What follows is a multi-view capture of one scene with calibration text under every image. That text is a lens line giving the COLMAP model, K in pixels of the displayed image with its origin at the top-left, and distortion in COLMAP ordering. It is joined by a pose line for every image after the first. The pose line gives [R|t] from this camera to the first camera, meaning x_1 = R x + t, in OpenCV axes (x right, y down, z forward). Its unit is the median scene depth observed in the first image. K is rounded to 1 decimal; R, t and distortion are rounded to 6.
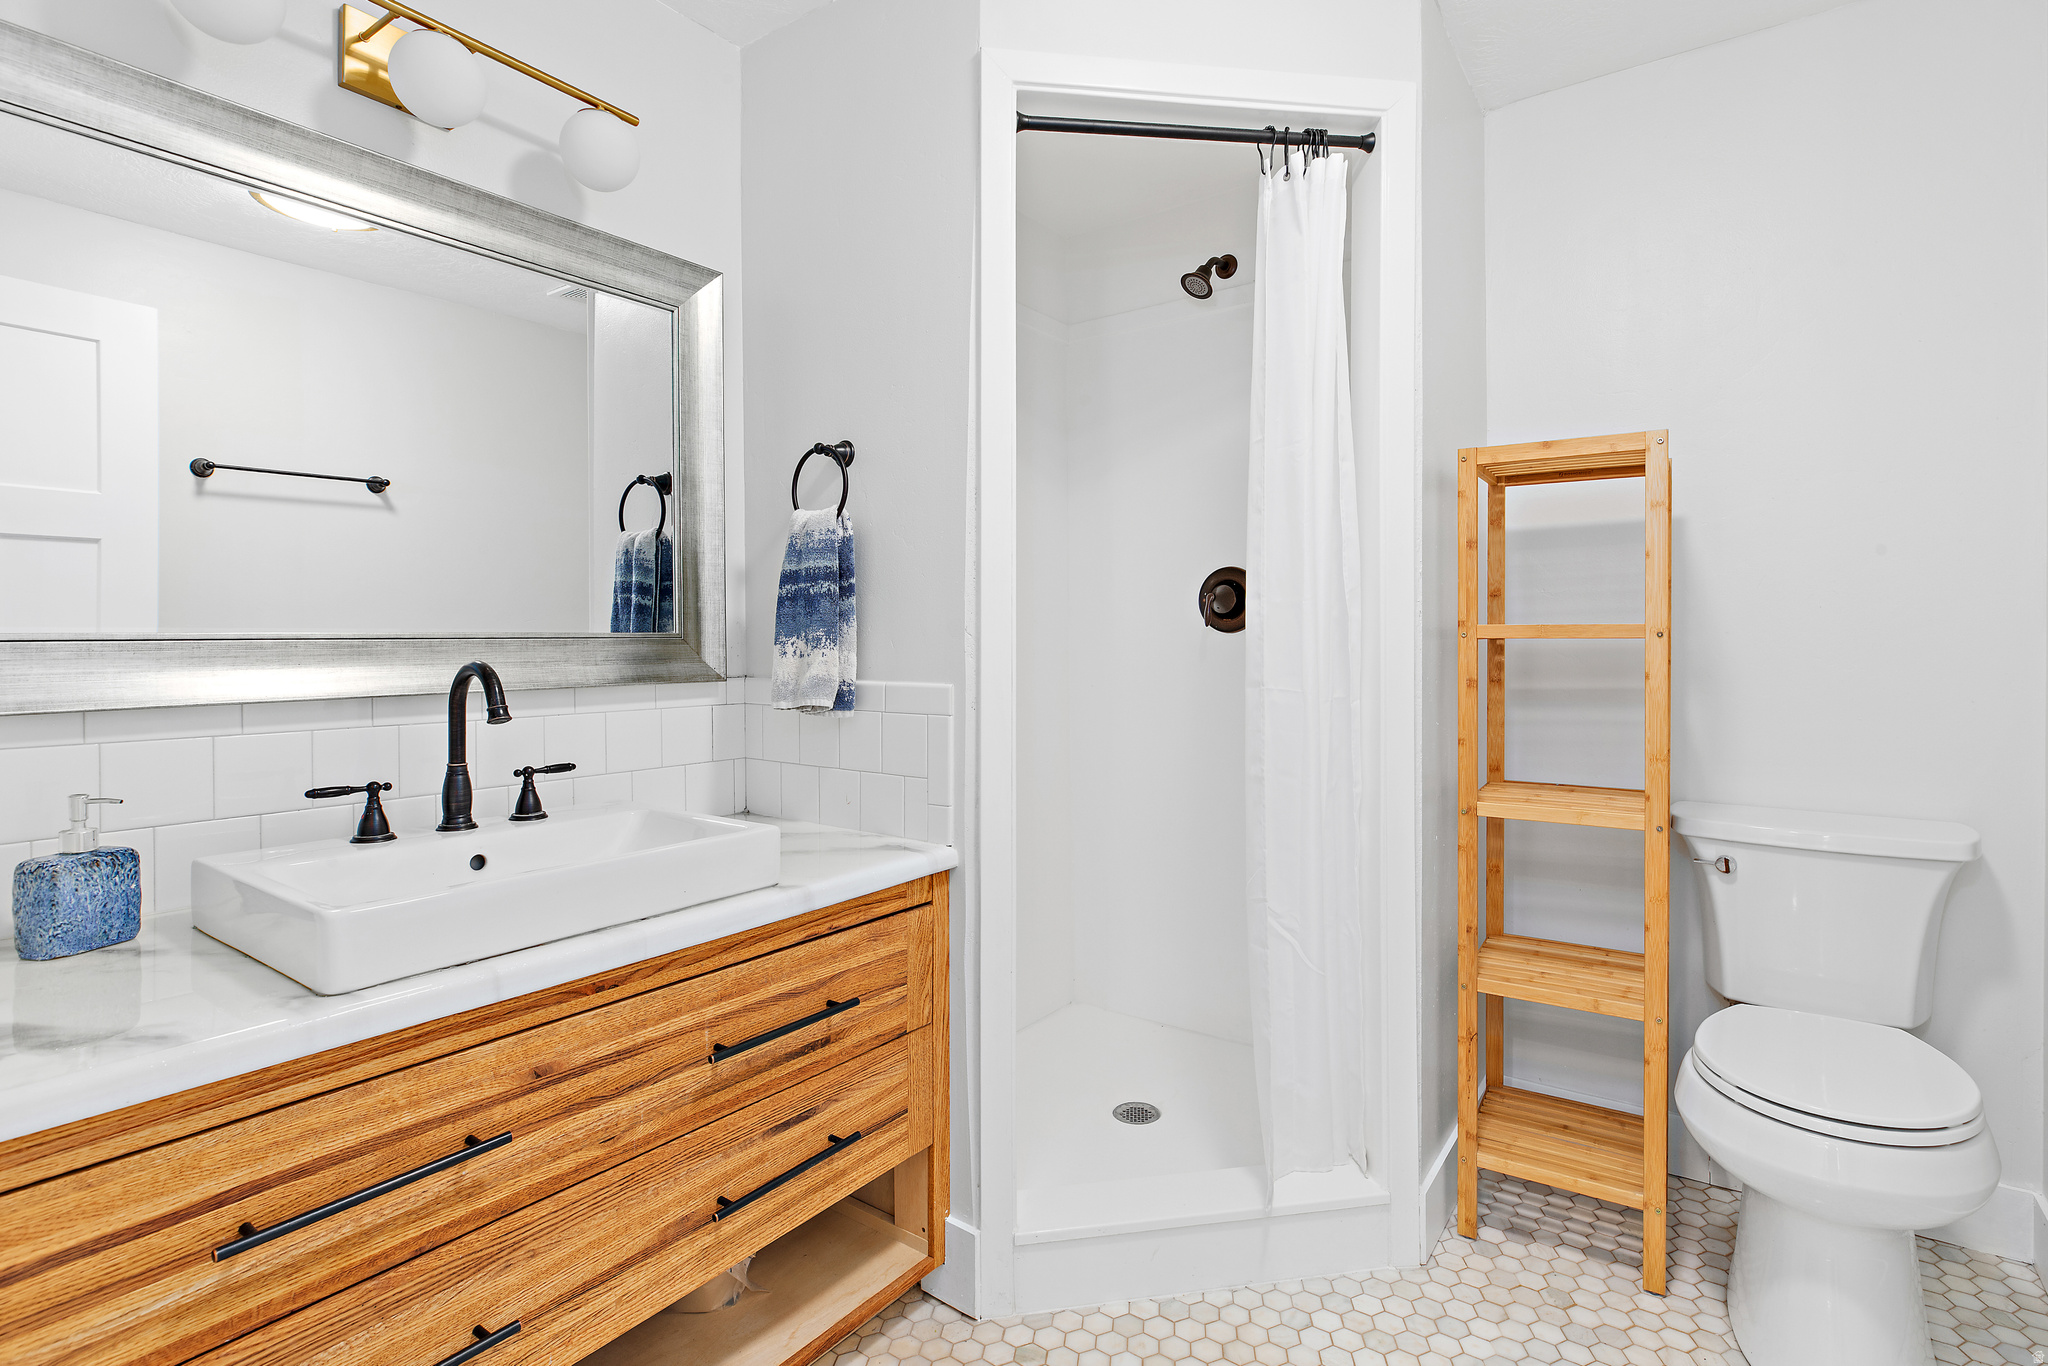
lens RADIAL K [[967.2, 0, 1034.6], [0, 967.2, 665.7], [0, 0, 1]] dist [0.005233, 0.000267]
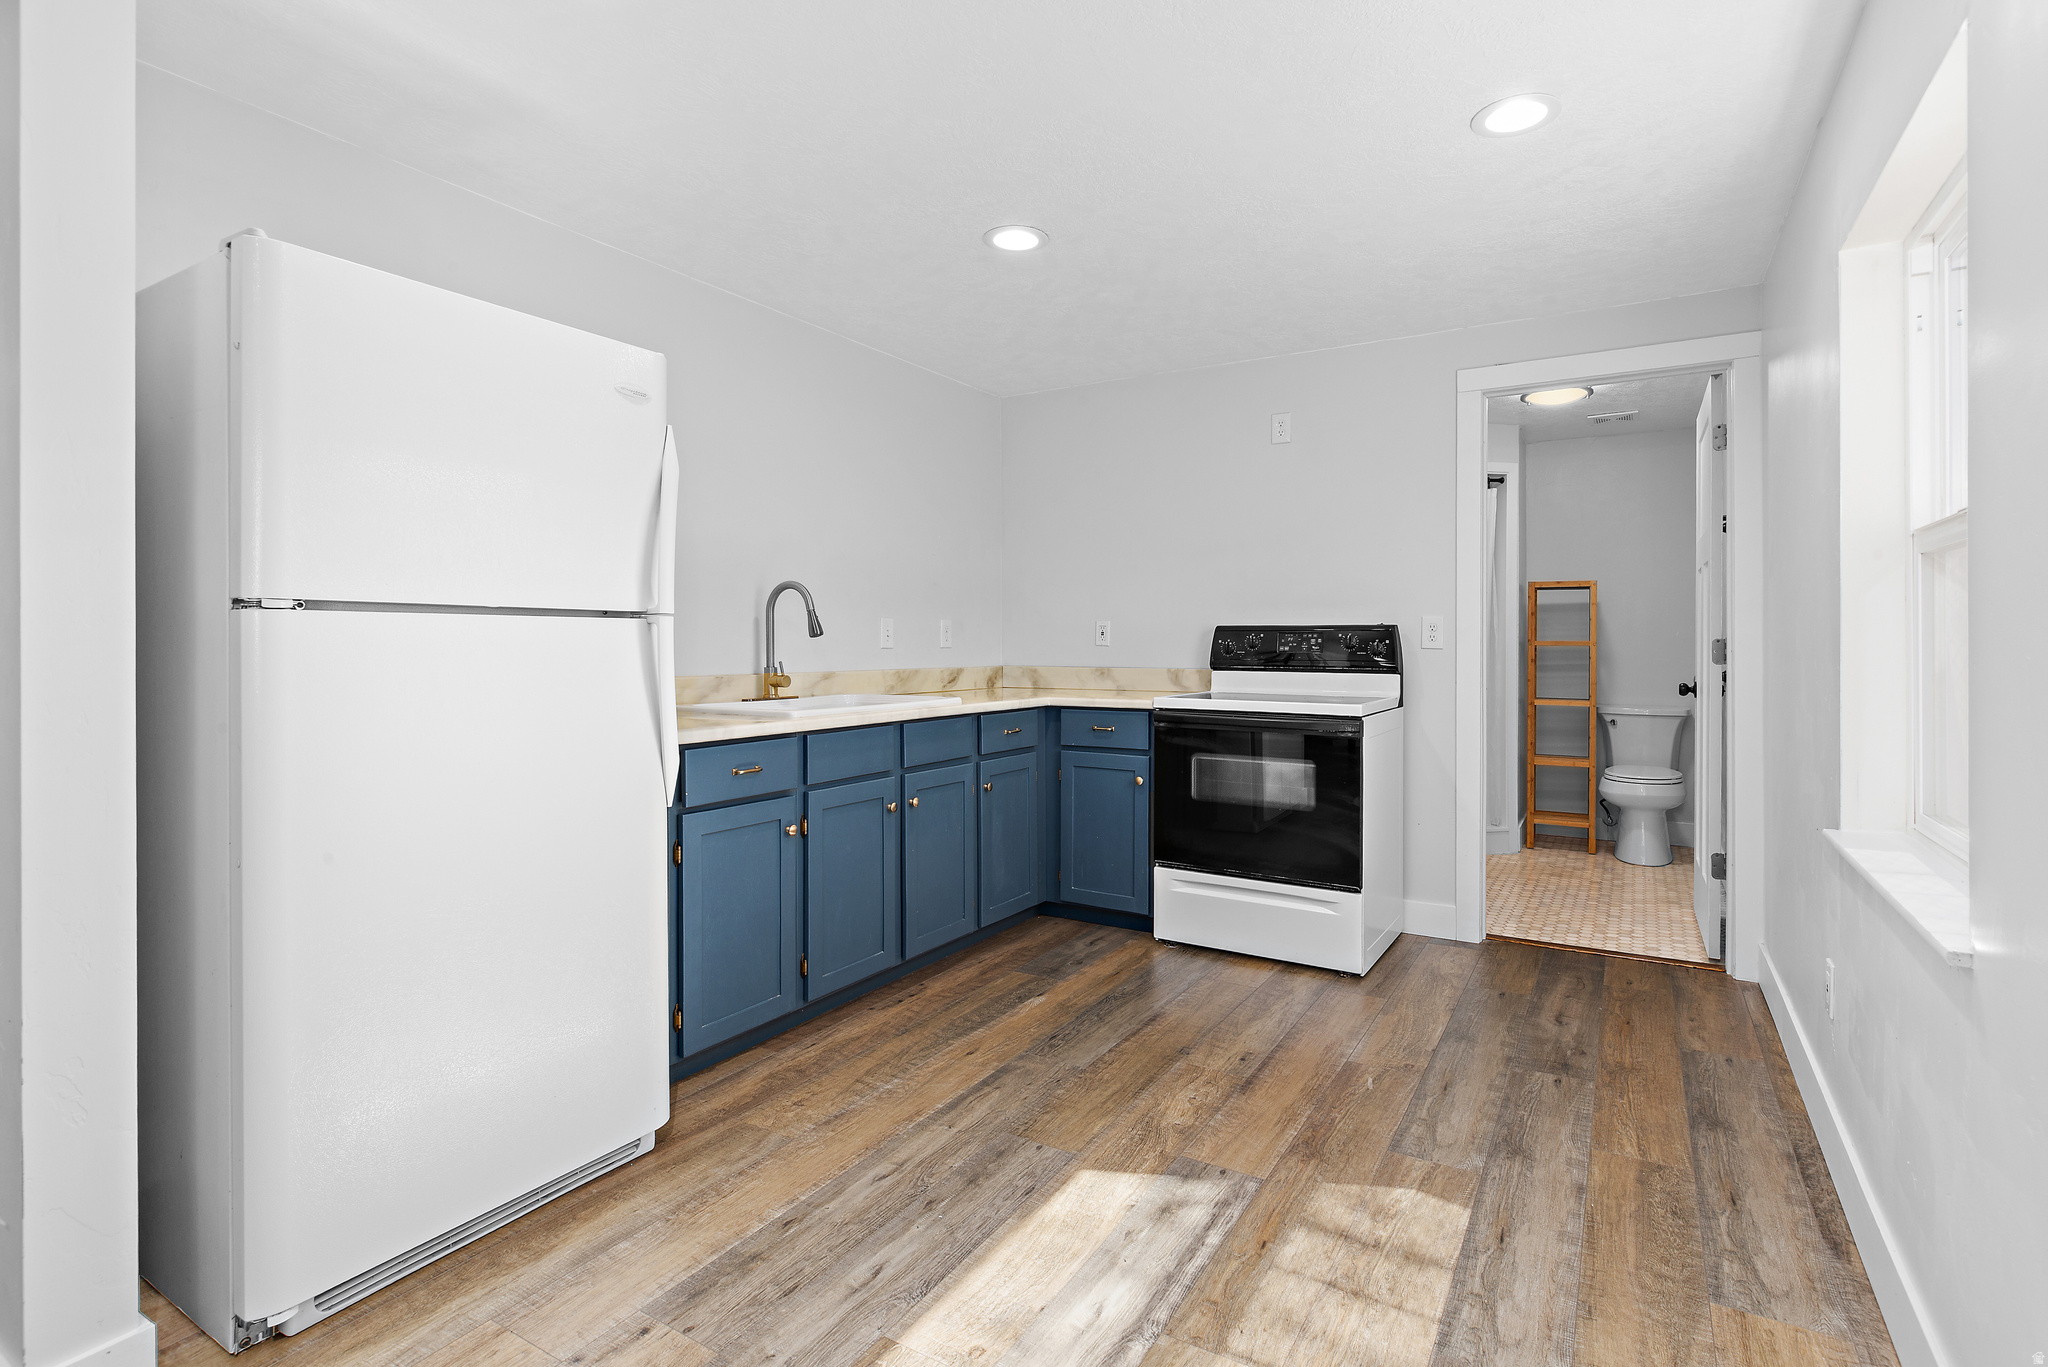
lens RADIAL K [[967.2, 0, 1018.3], [0, 967.2, 670.2], [0, 0, 1]] dist [0.005233, 0.000267]
pose [[0.996255, -0.000817, 0.086459, -1.379951], [0.001058, 0.999996, -0.002741, 0.052238], [-0.086456, 0.002822, 0.996252, -1.824461]]
